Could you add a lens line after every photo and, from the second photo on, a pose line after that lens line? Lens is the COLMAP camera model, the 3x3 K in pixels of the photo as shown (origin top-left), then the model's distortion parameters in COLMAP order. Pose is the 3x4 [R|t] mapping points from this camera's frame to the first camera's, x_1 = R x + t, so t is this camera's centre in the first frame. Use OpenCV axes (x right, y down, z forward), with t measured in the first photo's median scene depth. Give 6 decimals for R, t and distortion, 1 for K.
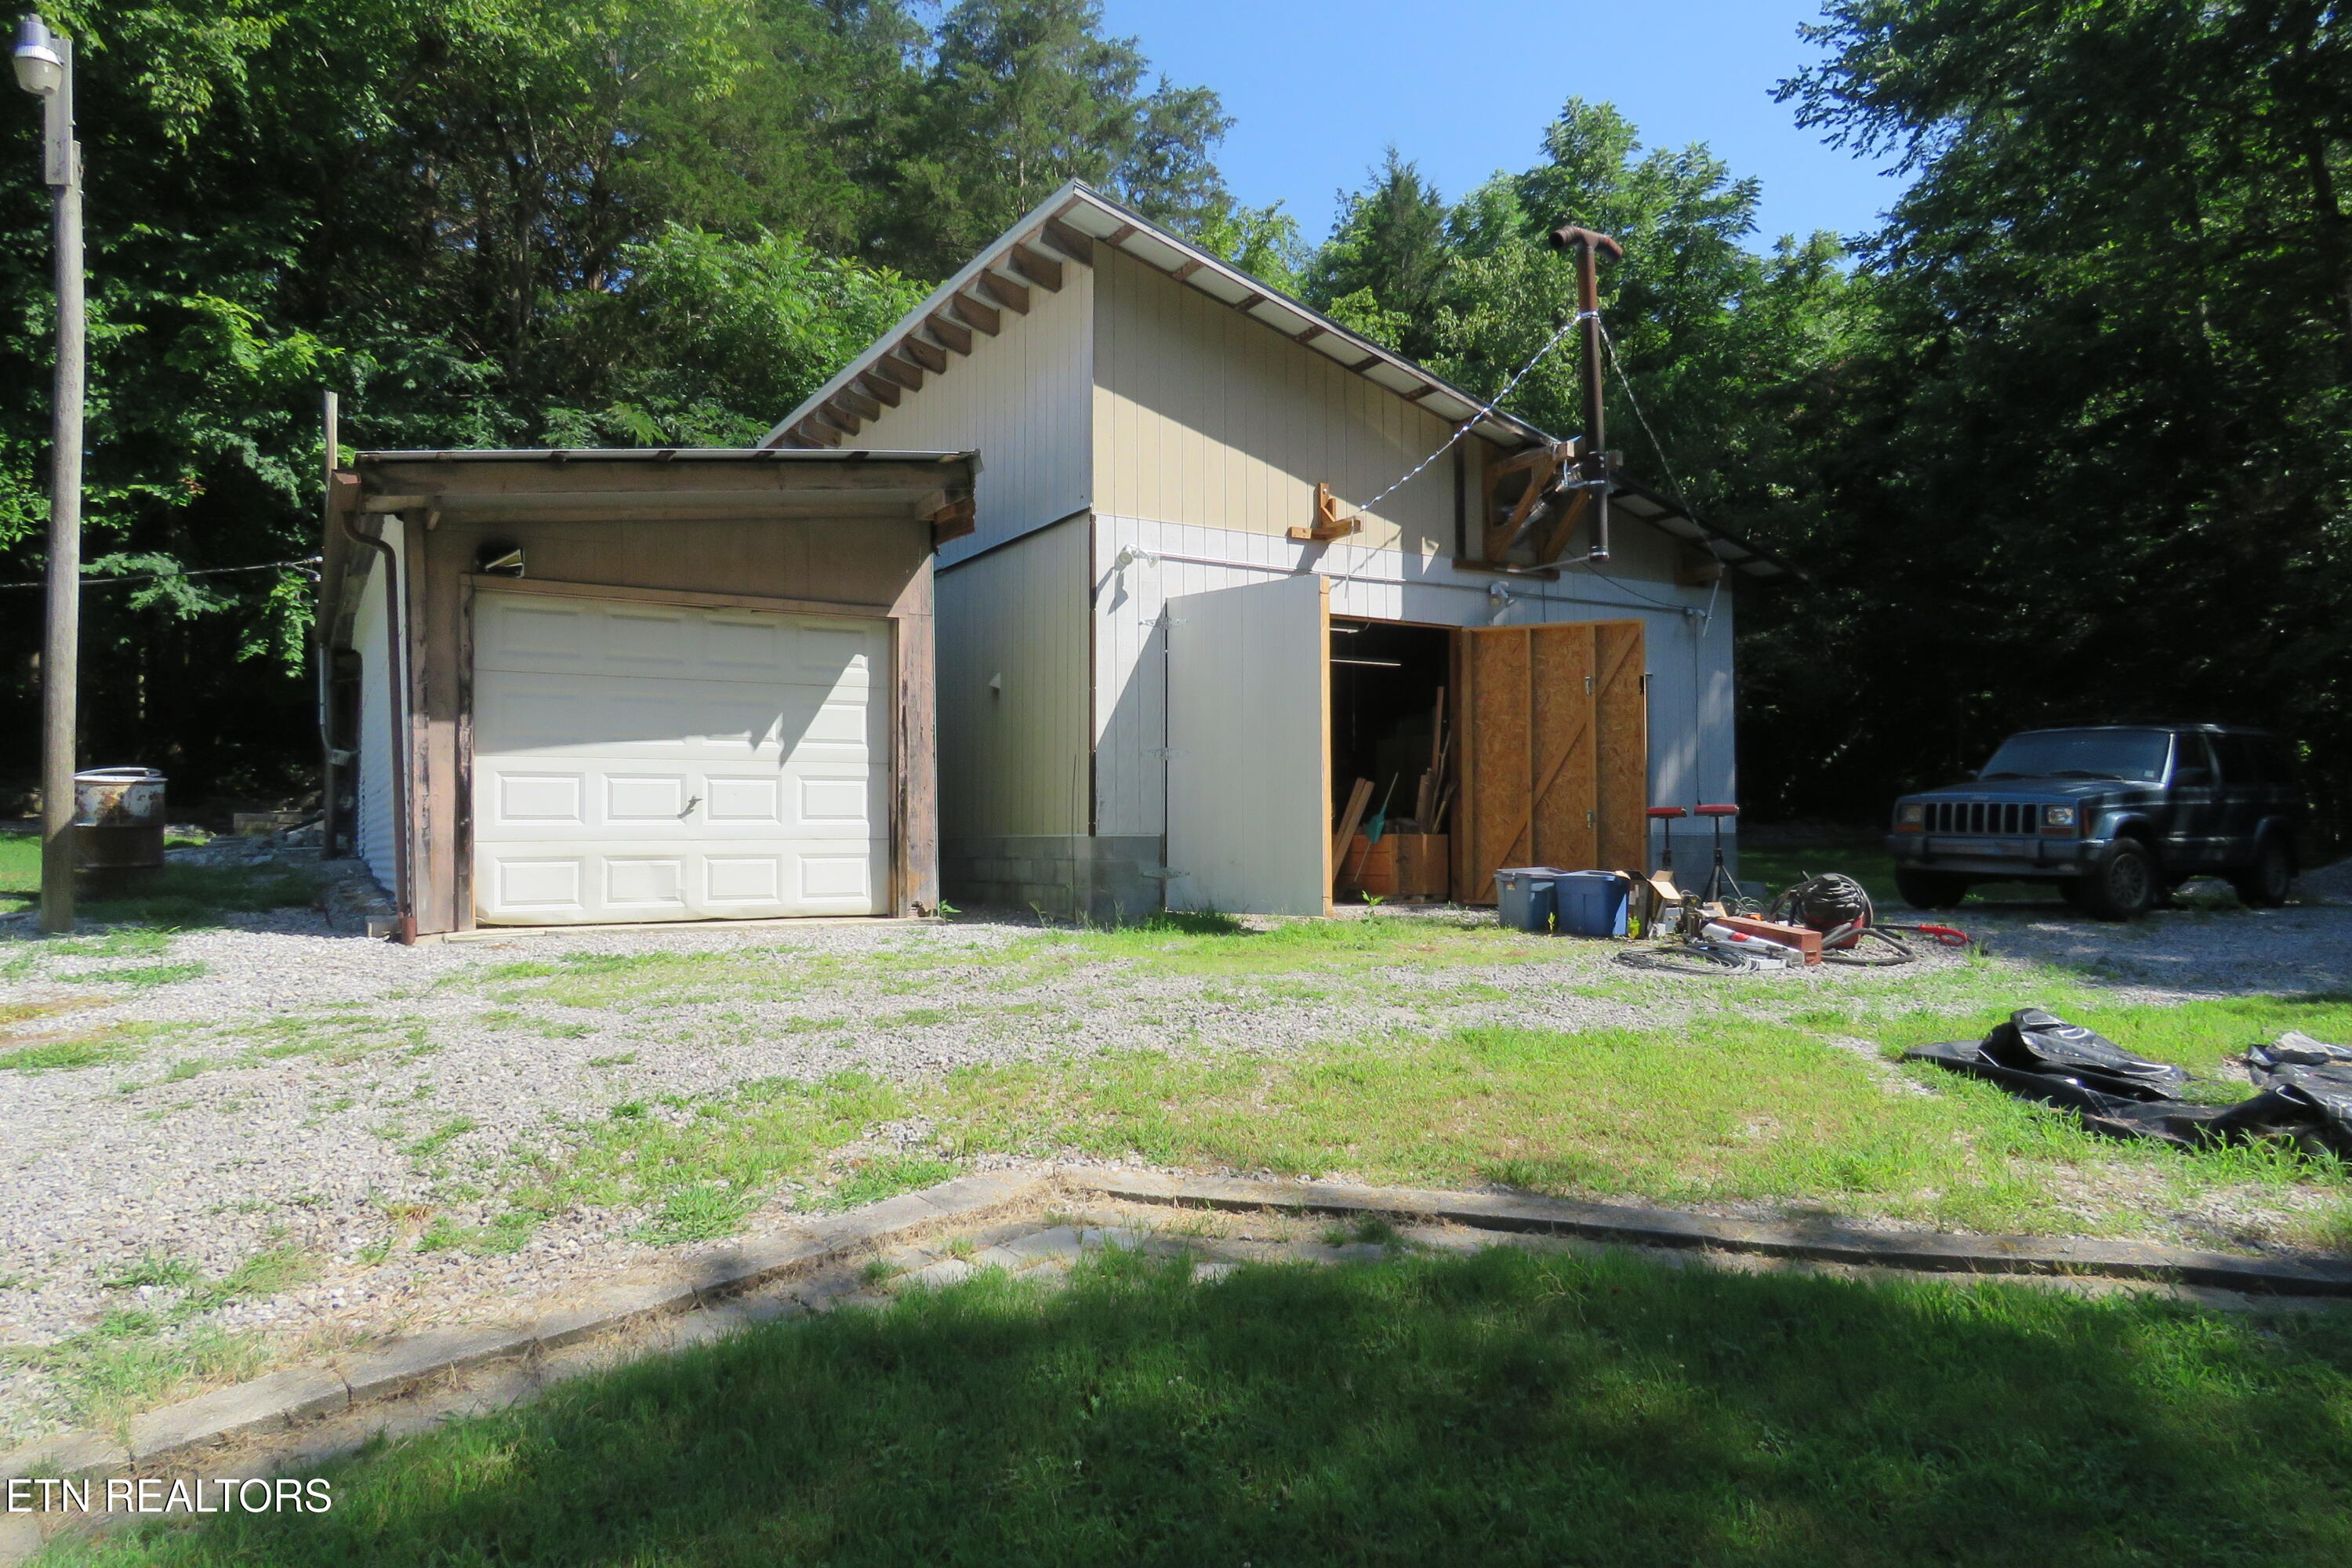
lens RADIAL K [[1510.0, 0, 1176.1], [0, 1510.0, 790.8], [0, 0, 1]] dist [-0.006795, -0.004430]
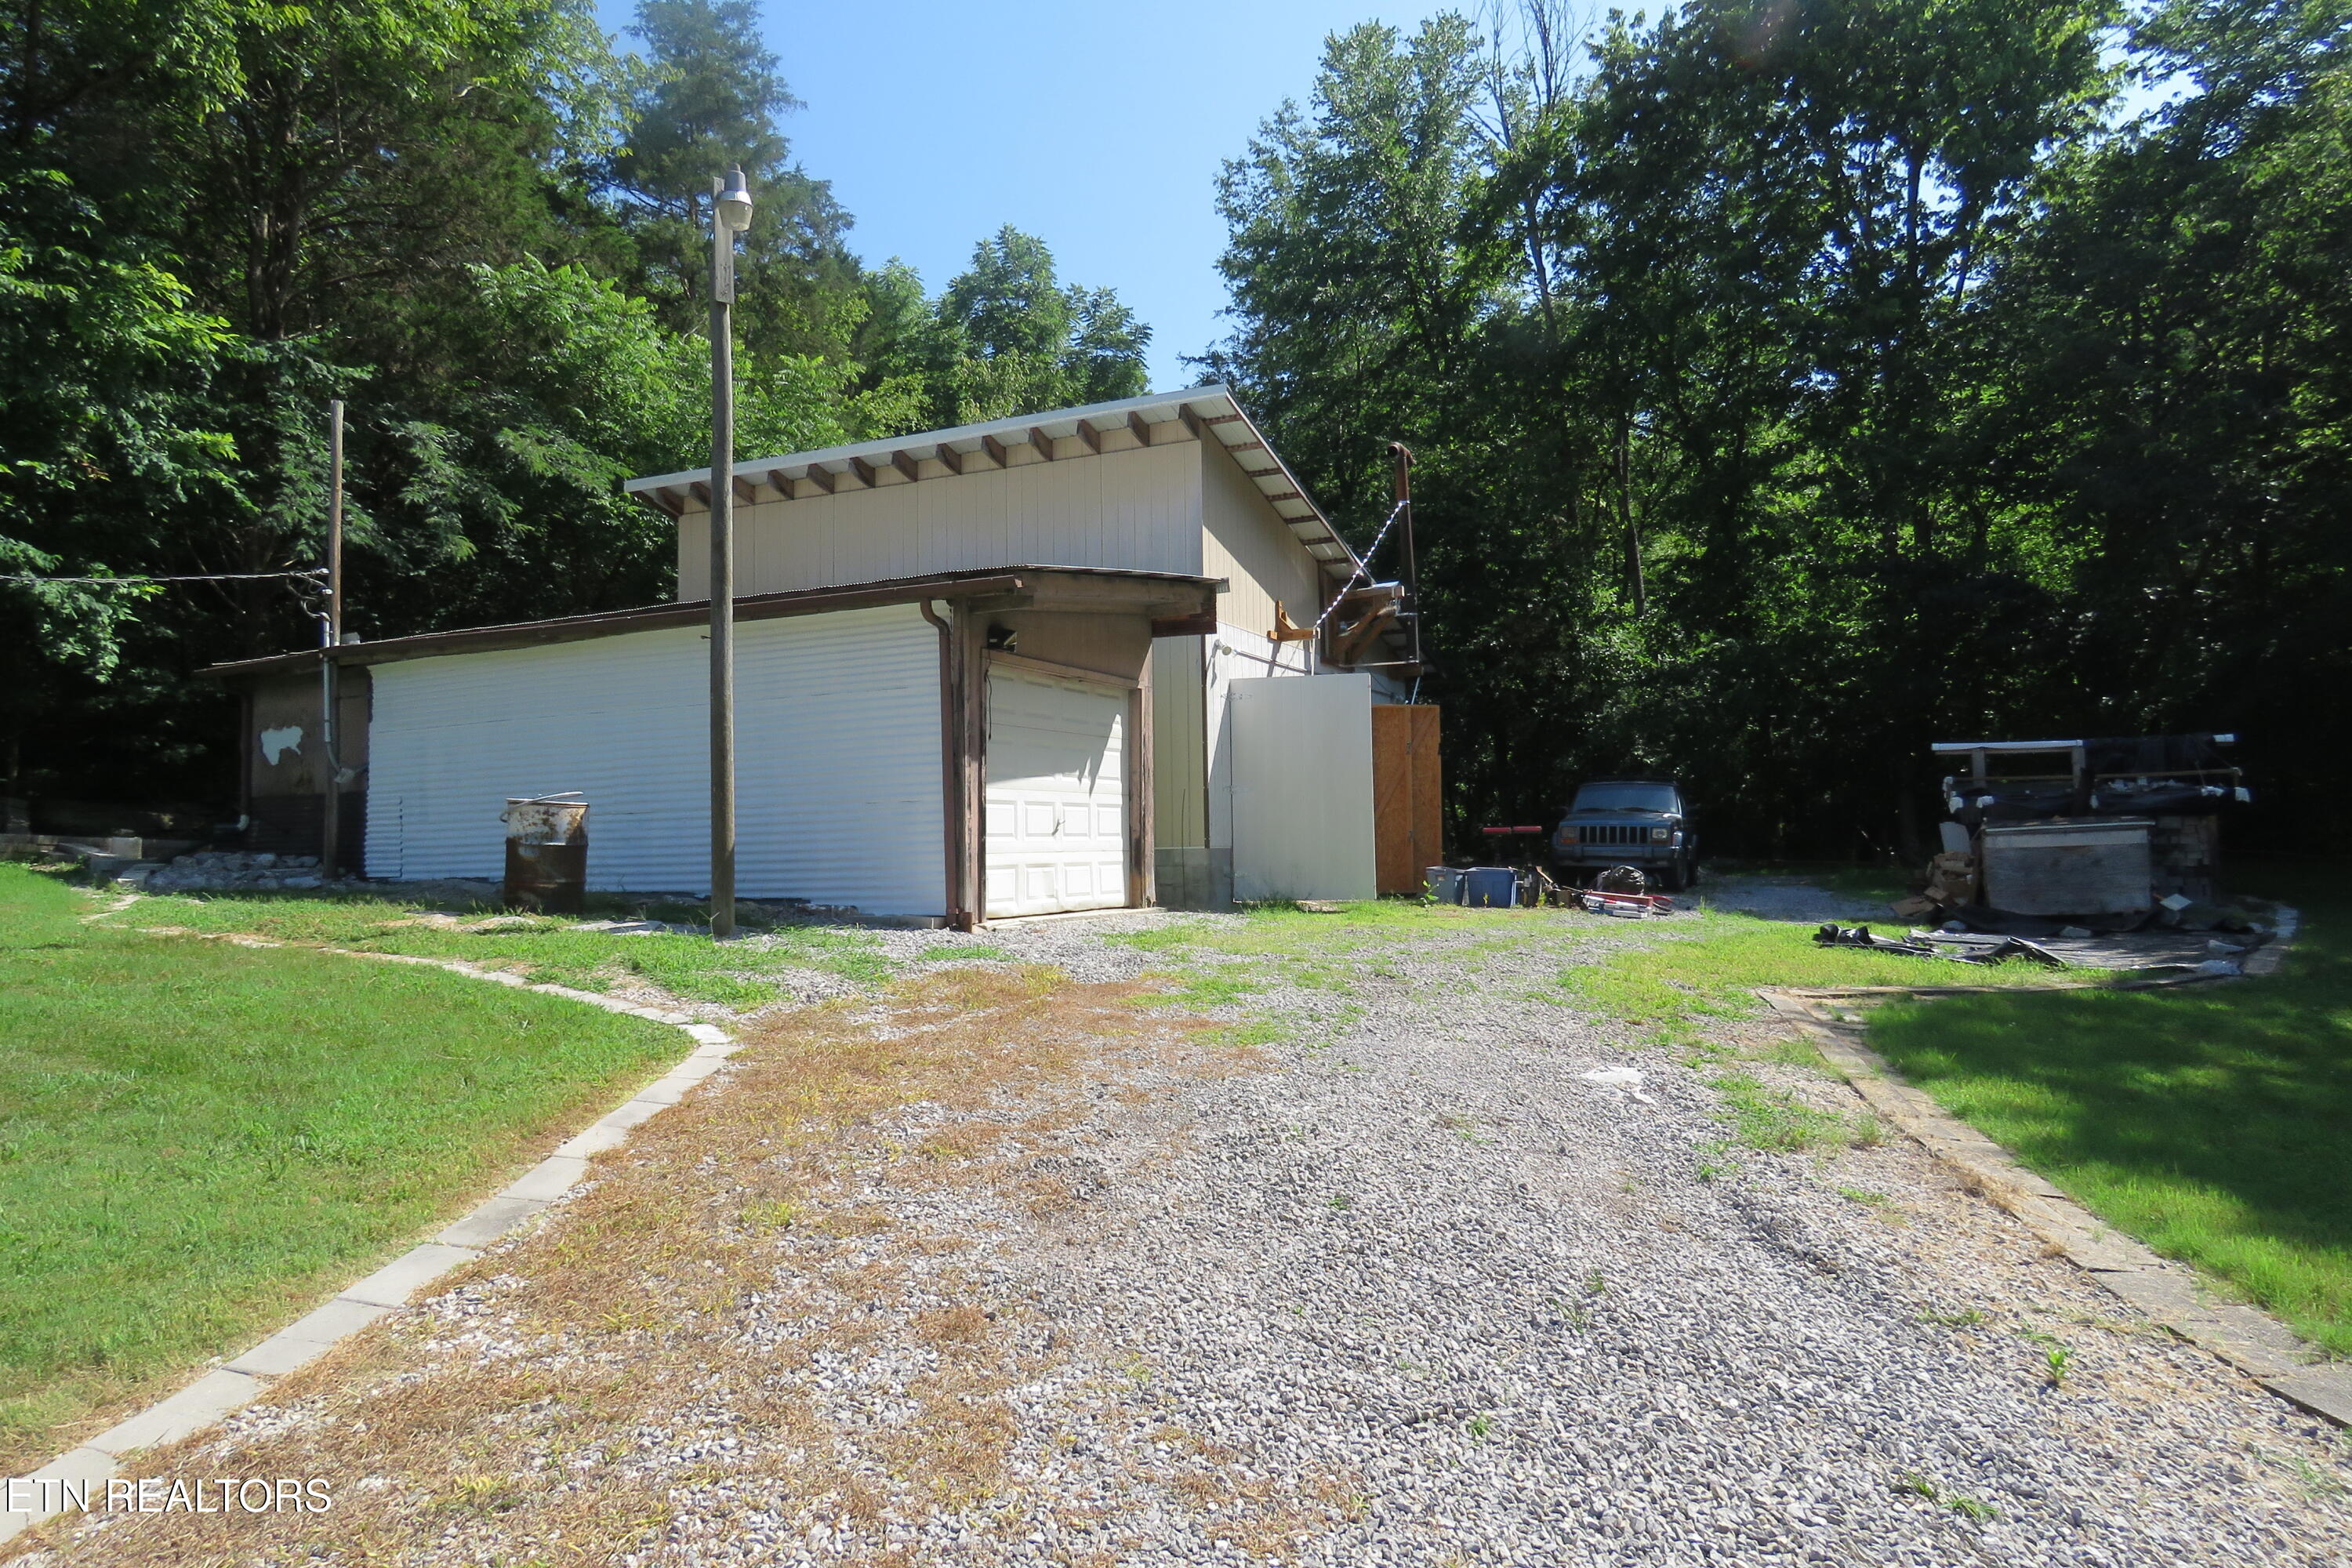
lens RADIAL K [[1510.0, 0, 1175.0], [0, 1510.0, 783.5], [0, 0, 1]] dist [-0.006795, -0.004430]
pose [[0.831537, 0.017169, 0.555204, -0.834573], [-0.006580, 0.999757, -0.021063, -0.000317], [-0.555430, 0.013861, 0.831448, -0.139319]]
